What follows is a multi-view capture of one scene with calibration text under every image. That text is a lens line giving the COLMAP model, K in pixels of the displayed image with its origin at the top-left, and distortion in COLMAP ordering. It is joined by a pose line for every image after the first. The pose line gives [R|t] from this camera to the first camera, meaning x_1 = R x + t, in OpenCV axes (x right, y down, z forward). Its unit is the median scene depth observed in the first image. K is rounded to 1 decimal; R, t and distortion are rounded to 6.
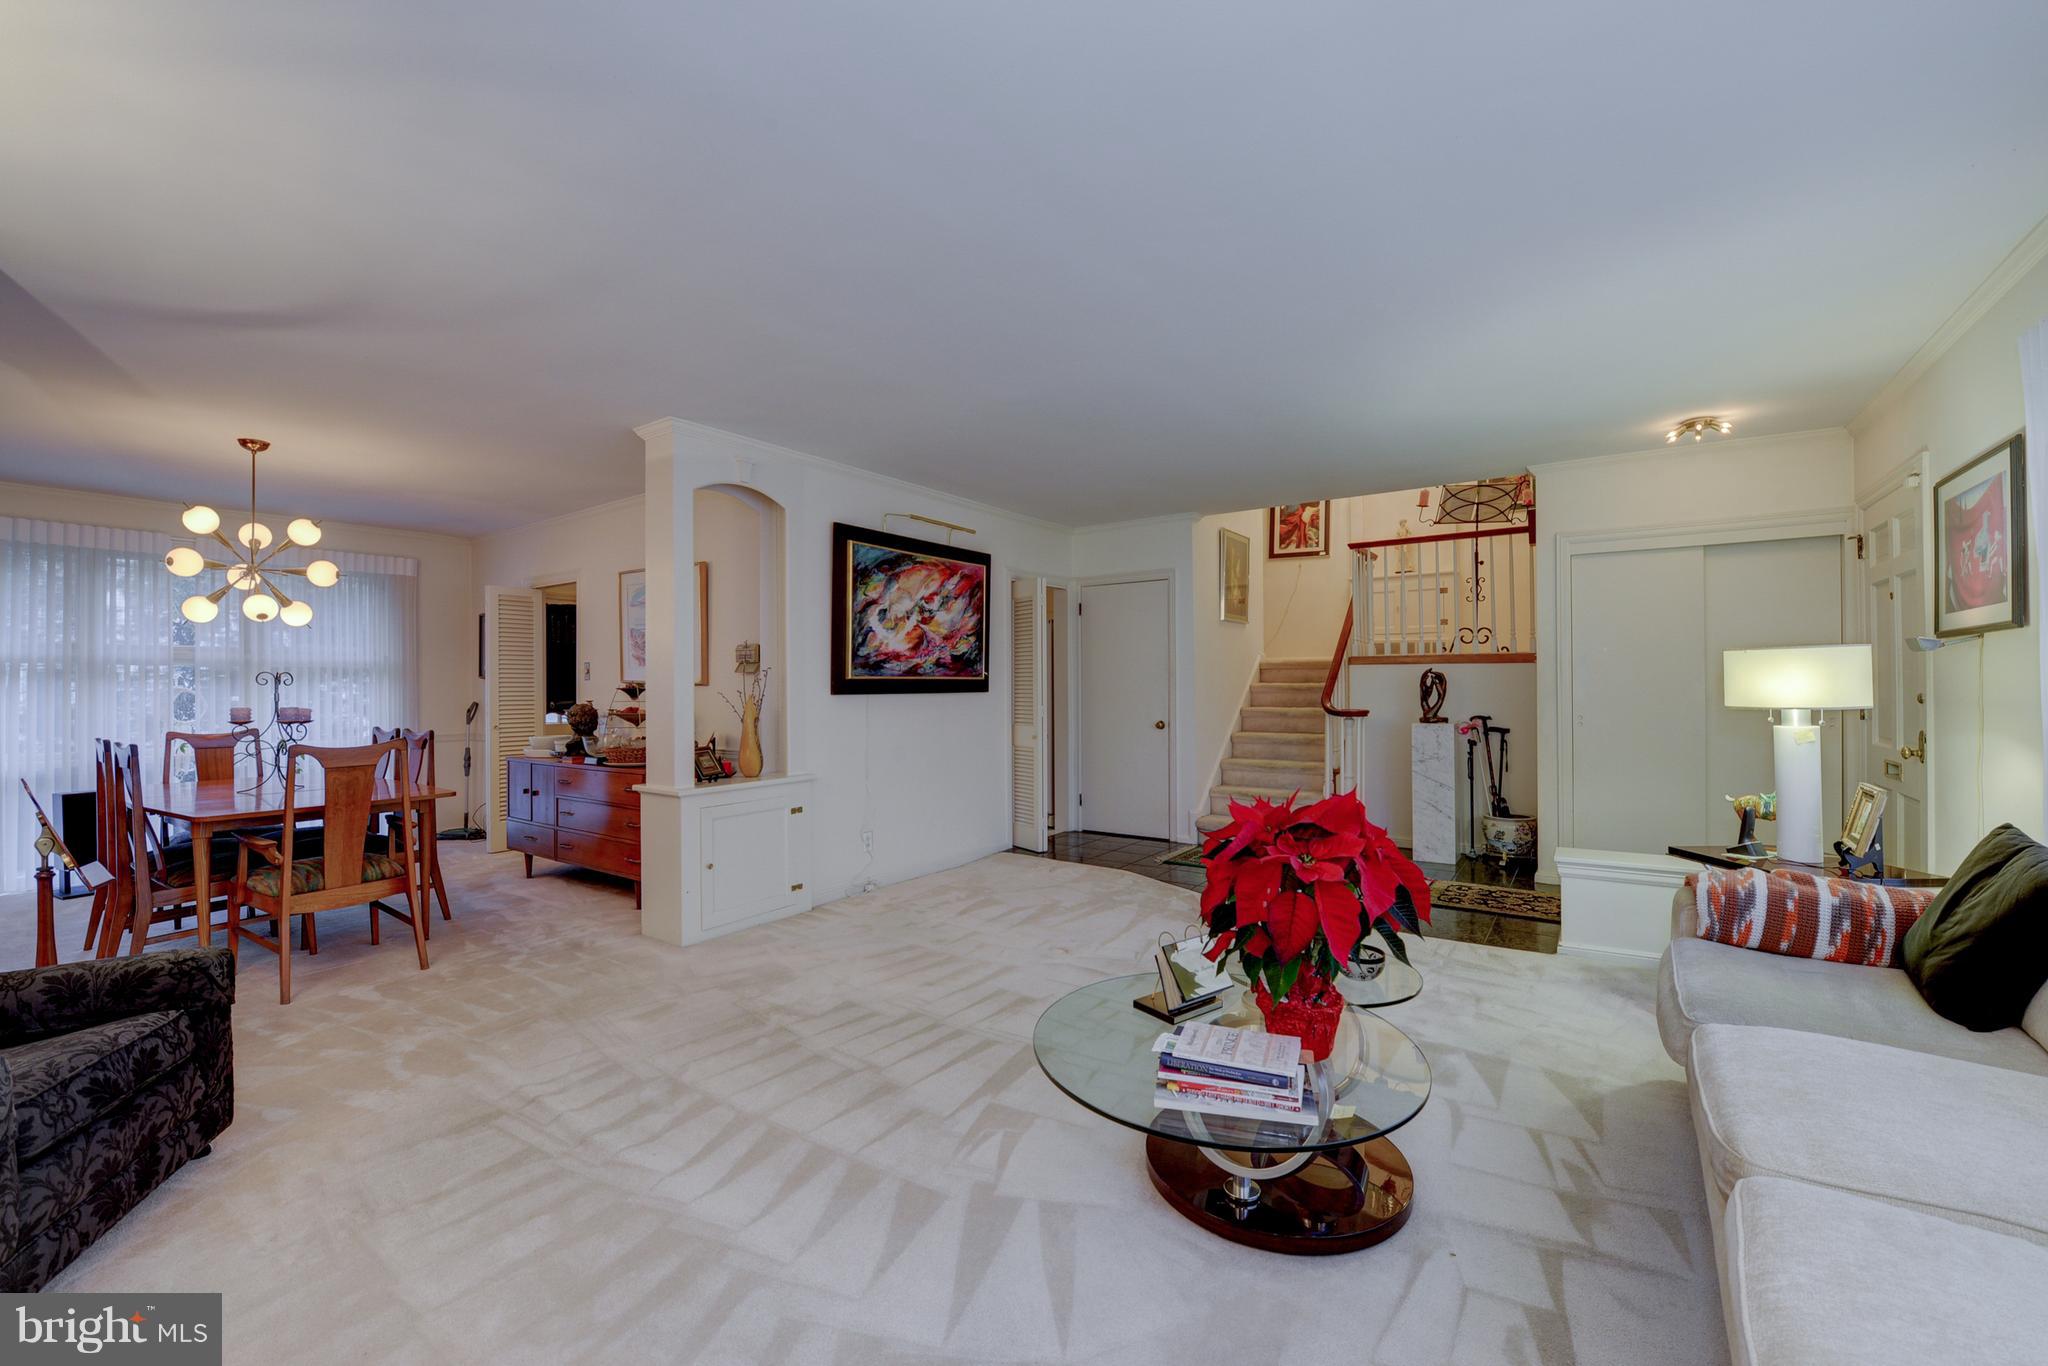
lens RADIAL K [[824.9, 0, 1024.0], [0, 824.9, 683.0], [0, 0, 1]] dist [0.001485, -0.009092]
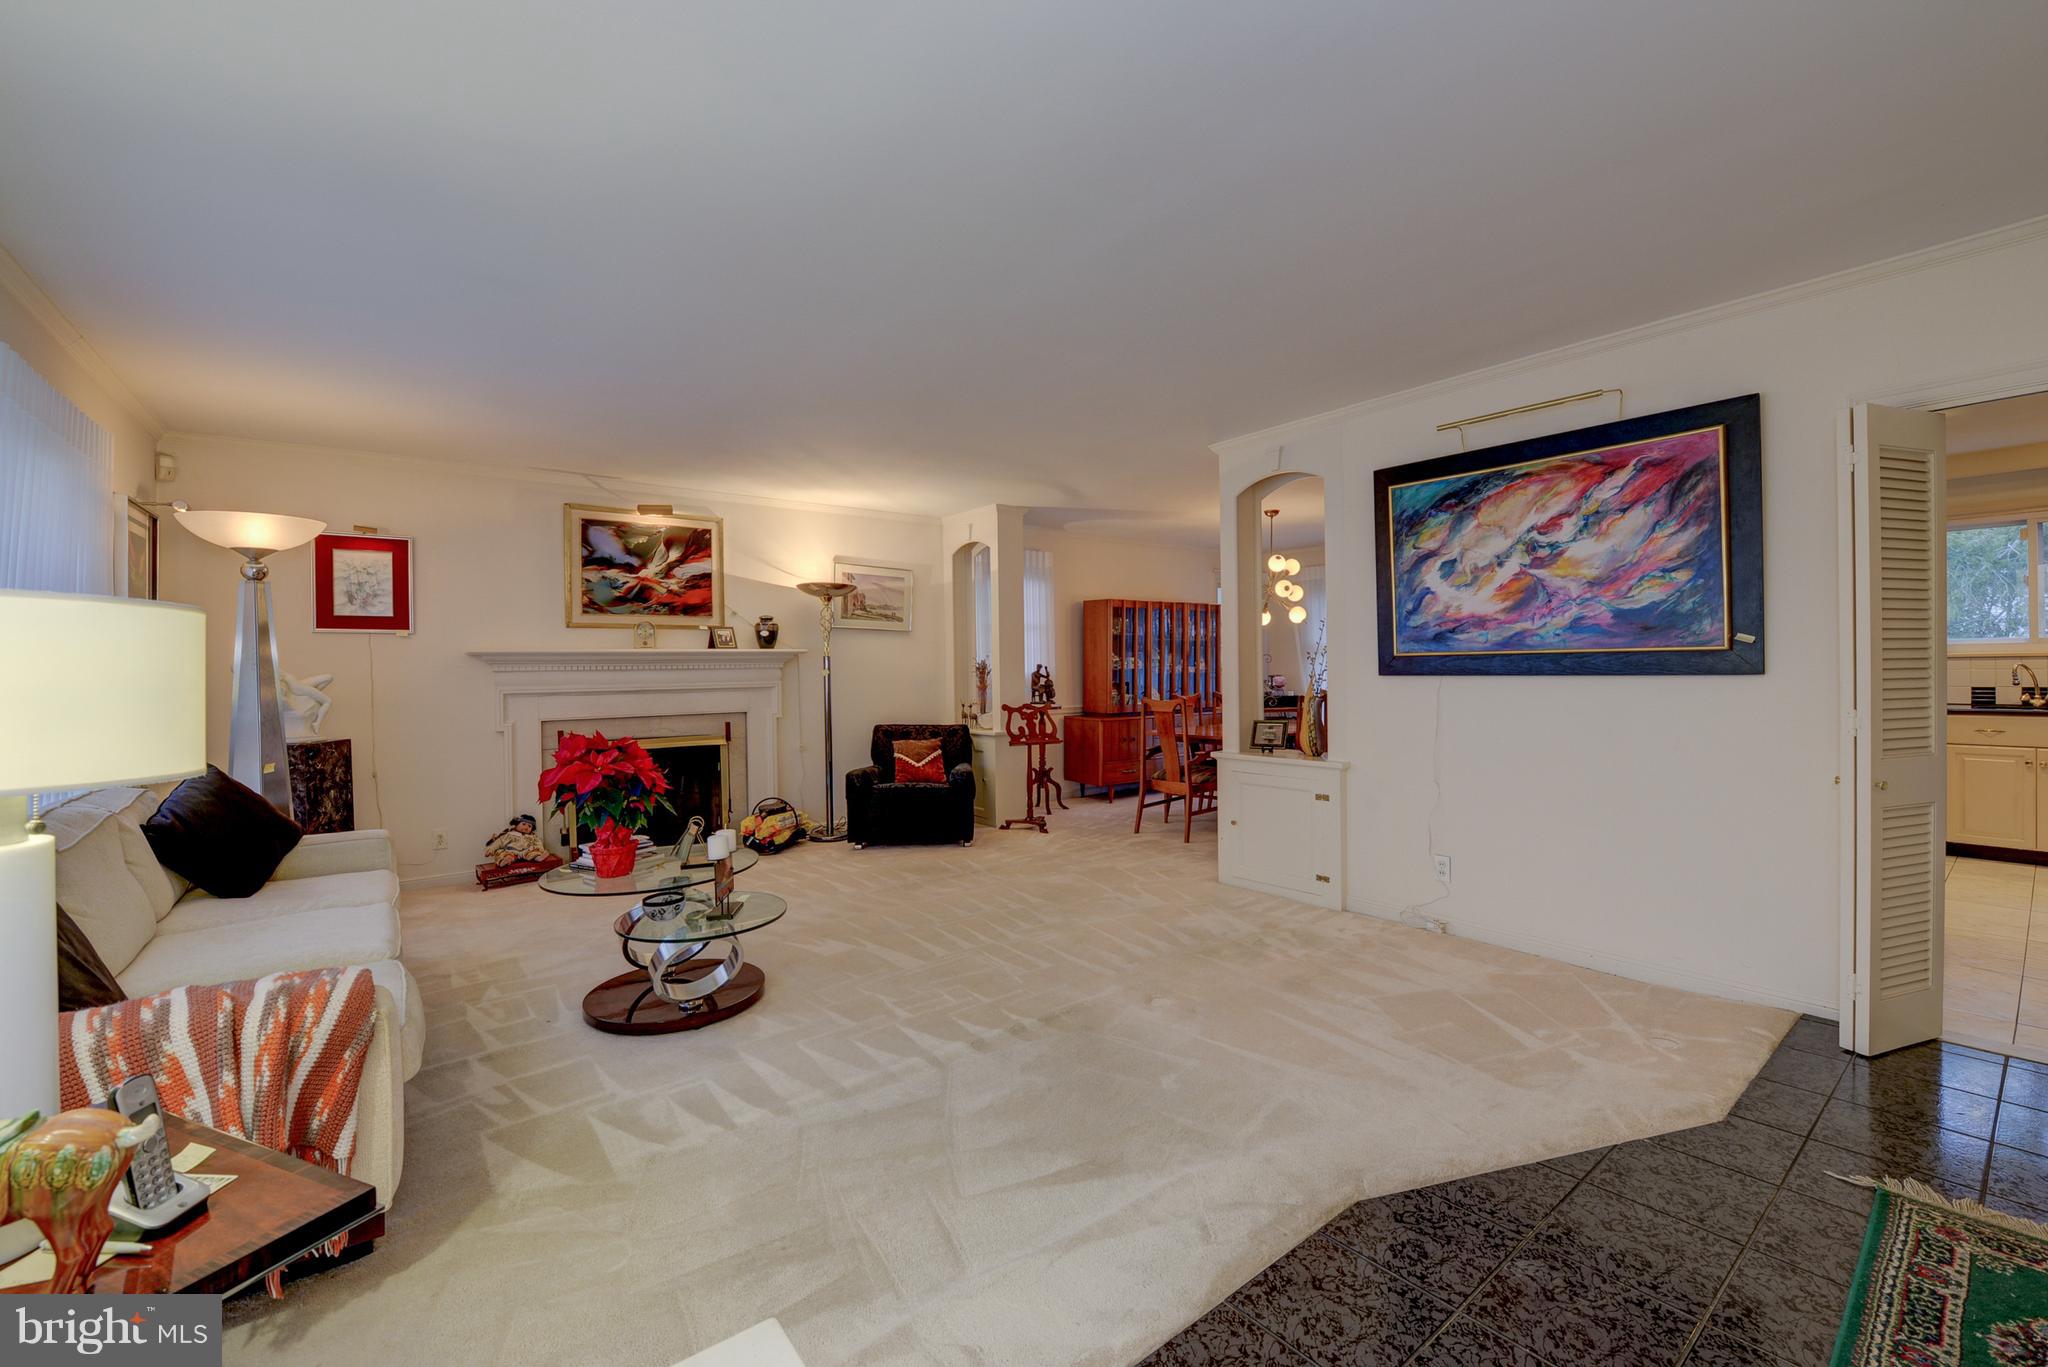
lens RADIAL K [[845.8, 0, 1037.7], [0, 845.8, 668.9], [0, 0, 1]] dist [-0.013757, -0.000565]
pose [[-0.291451, 0.014074, -0.956482, 0.631524], [0.019595, 0.999770, 0.008741, -0.006162], [0.956385, -0.016195, -0.291659, 0.830314]]
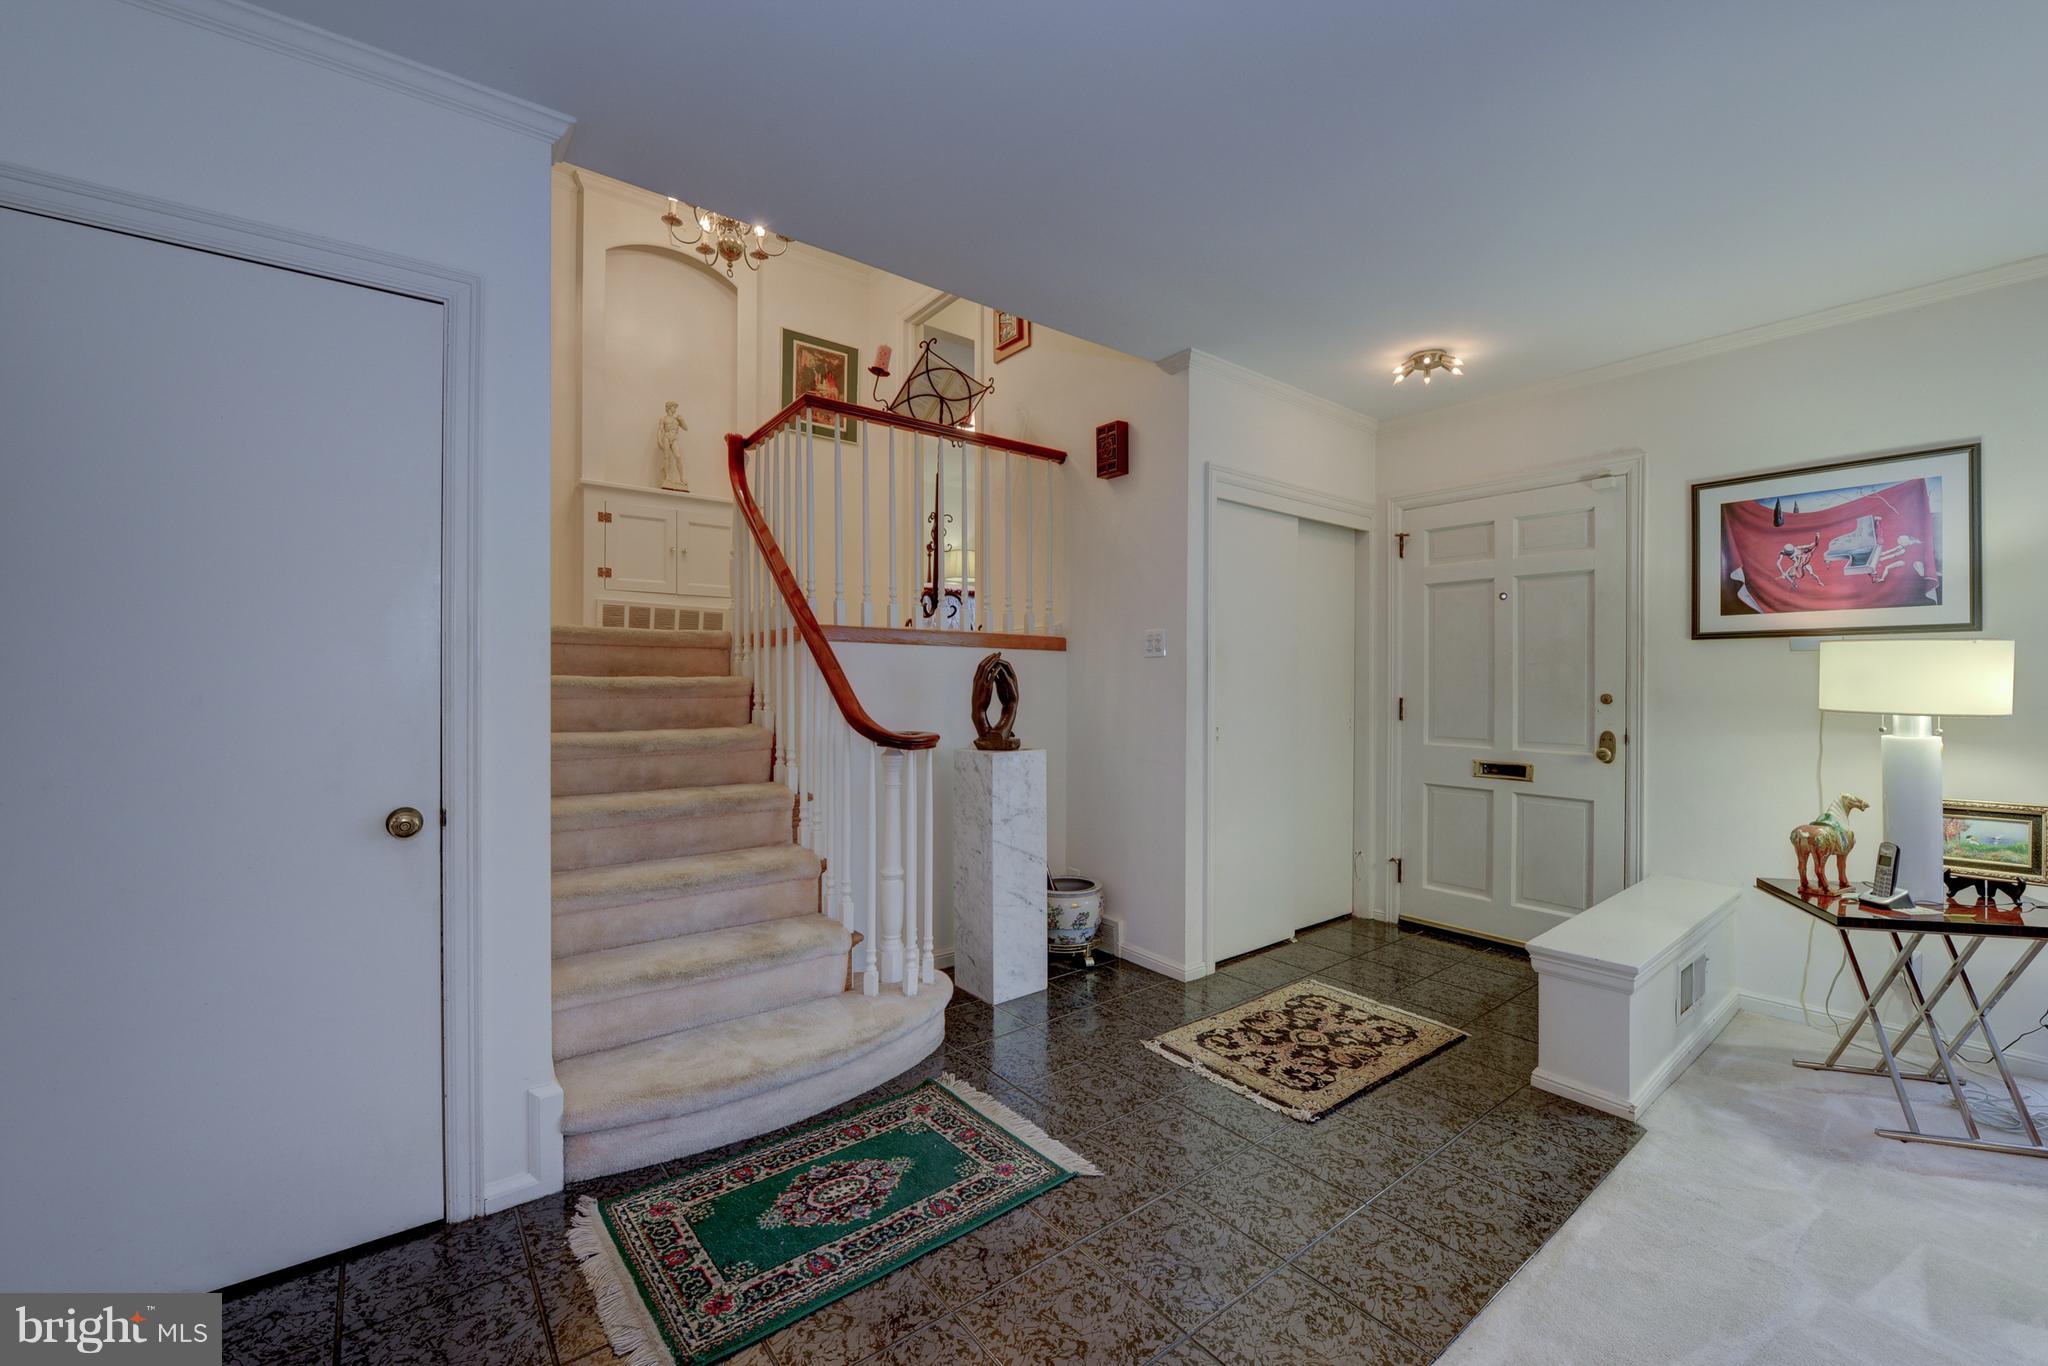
lens RADIAL K [[824.9, 0, 1024.0], [0, 824.9, 683.0], [0, 0, 1]] dist [0.001485, -0.009092]
pose [[0.299846, 0.002303, 0.953985, -0.044232], [-0.008548, 0.999963, 0.000273, 0.002430], [-0.953949, -0.008236, 0.299855, 0.887527]]
